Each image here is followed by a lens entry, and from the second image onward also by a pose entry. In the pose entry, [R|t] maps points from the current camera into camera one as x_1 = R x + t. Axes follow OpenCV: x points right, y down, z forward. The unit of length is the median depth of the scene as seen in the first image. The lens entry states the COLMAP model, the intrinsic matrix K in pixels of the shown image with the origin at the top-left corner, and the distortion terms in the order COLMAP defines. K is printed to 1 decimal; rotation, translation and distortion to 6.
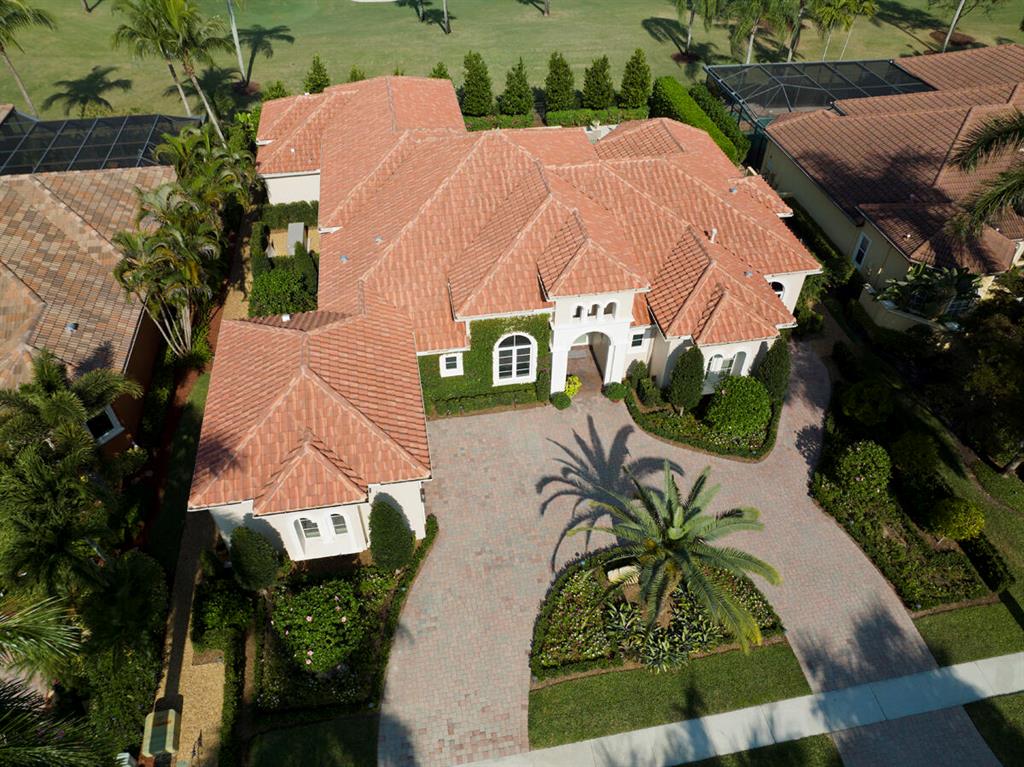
lens RADIAL K [[717.6, 0, 512.0], [0, 717.6, 383.5], [0, 0, 1]] dist [0.006255, -0.051761]
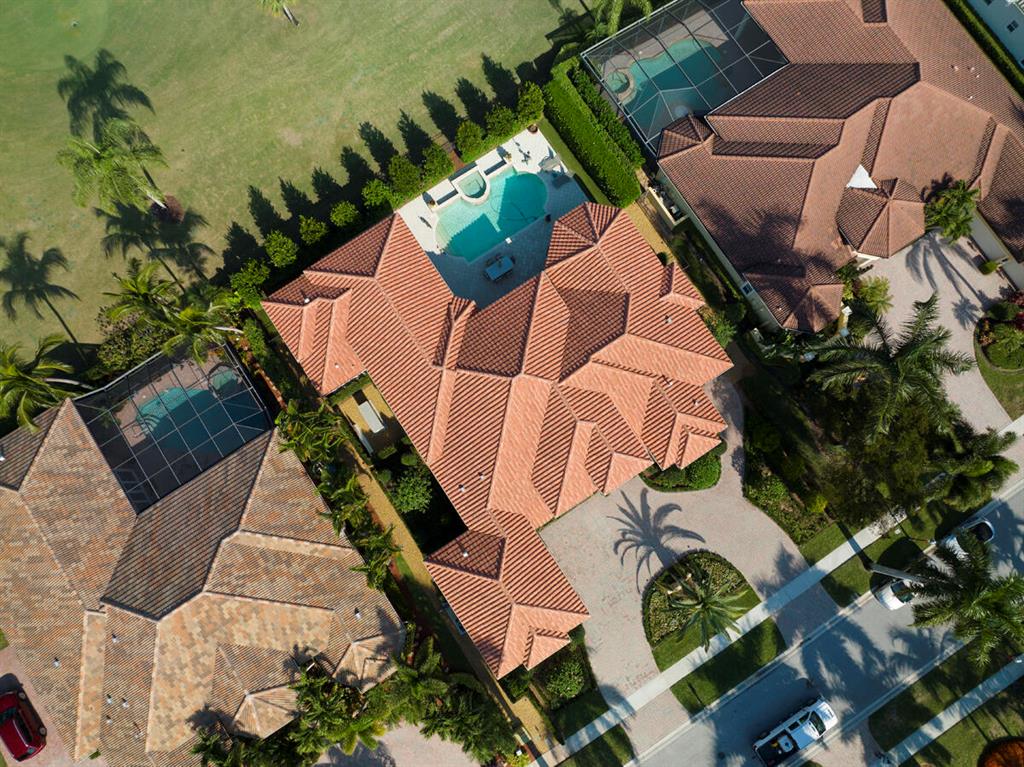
lens RADIAL K [[717.6, 0, 512.0], [0, 717.6, 383.5], [0, 0, 1]] dist [0.006255, -0.051761]
pose [[0.917884, -0.394866, 0.039623, -0.114398], [0.279251, 0.713602, 0.642488, -1.474250], [-0.281971, -0.578664, 0.765271, -0.124155]]
